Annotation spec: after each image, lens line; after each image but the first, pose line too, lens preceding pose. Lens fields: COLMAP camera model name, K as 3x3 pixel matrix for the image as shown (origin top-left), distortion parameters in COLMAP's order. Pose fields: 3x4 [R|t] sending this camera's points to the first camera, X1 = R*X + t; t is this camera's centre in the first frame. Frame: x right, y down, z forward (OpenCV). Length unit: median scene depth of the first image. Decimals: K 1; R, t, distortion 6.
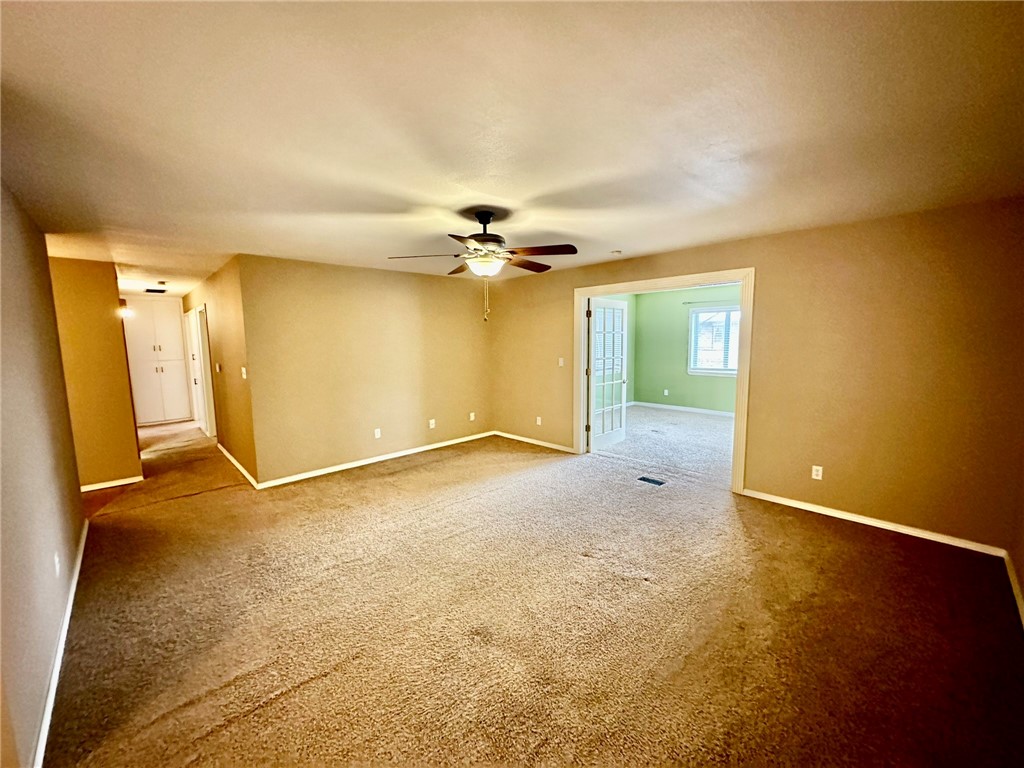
lens RADIAL K [[408.8, 0, 513.5], [0, 408.8, 390.9], [0, 0, 1]] dist [-0.000446, -0.000051]
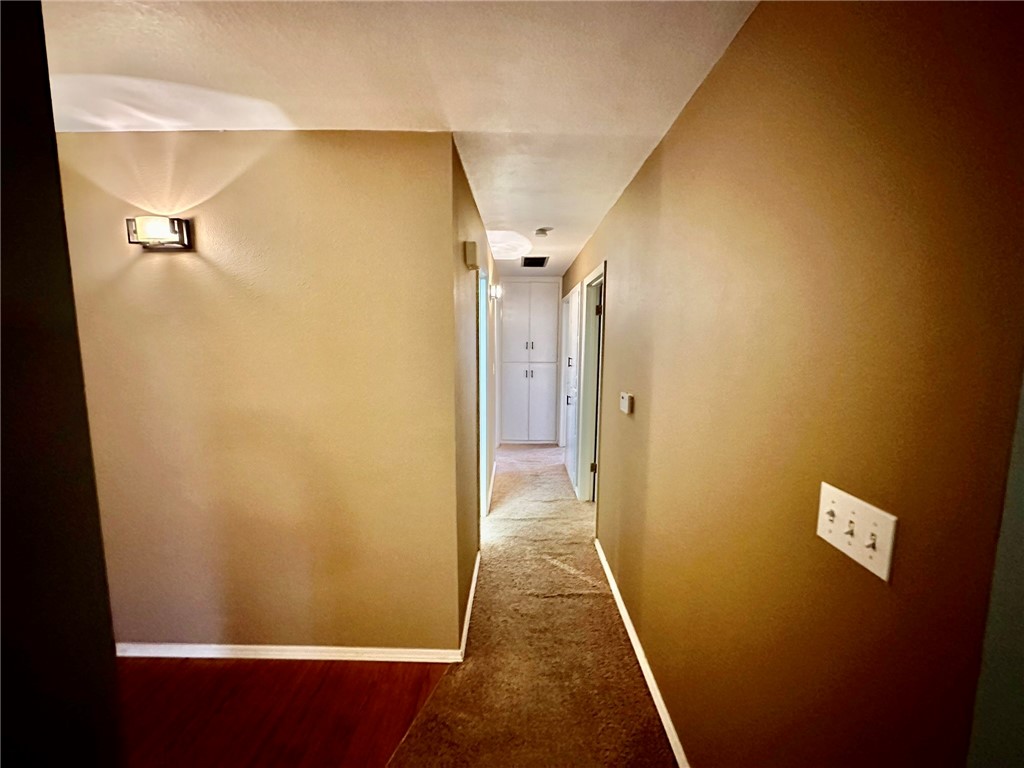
lens RADIAL K [[408.8, 0, 511.6], [0, 408.8, 383.5], [0, 0, 1]] dist [-0.000446, -0.000051]
pose [[0.713299, 0.089947, -0.695064, -0.369678], [-0.094948, 0.994989, 0.031321, -0.055397], [0.694399, 0.043653, 0.718265, 0.443141]]
